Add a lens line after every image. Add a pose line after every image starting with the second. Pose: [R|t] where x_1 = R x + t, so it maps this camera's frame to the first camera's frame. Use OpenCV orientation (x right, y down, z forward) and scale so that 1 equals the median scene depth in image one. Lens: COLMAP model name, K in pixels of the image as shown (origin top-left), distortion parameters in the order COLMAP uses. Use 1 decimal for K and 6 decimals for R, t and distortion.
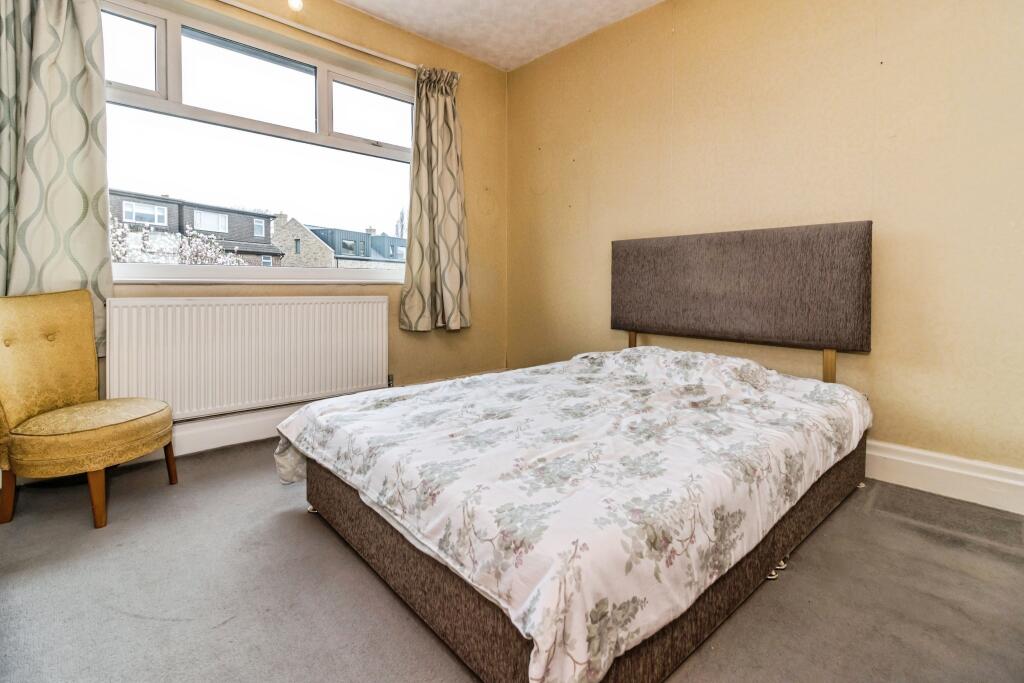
lens RADIAL K [[477.8, 0, 512.0], [0, 477.8, 341.5], [0, 0, 1]] dist [-0.040650, -0.000295]
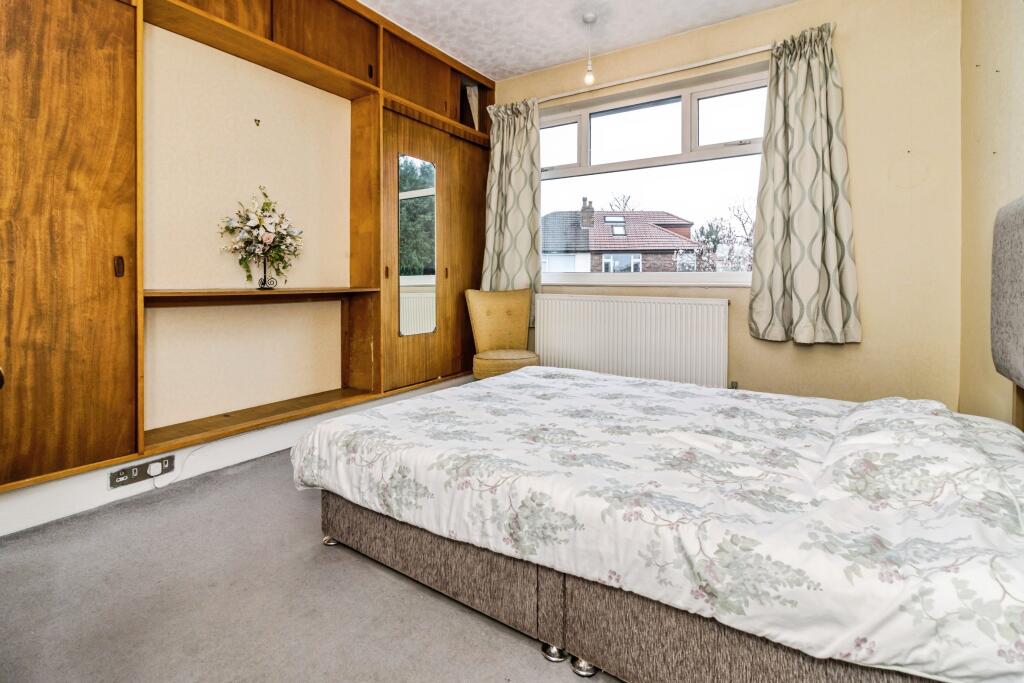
lens RADIAL K [[478.0, 0, 497.6], [0, 478.0, 331.7], [0, 0, 1]] dist [0.002022, 0.000326]
pose [[0.185457, 0.089303, -0.978586, 0.664328], [-0.120292, 0.990435, 0.067587, -0.042048], [0.975262, 0.105182, 0.194425, 0.386815]]
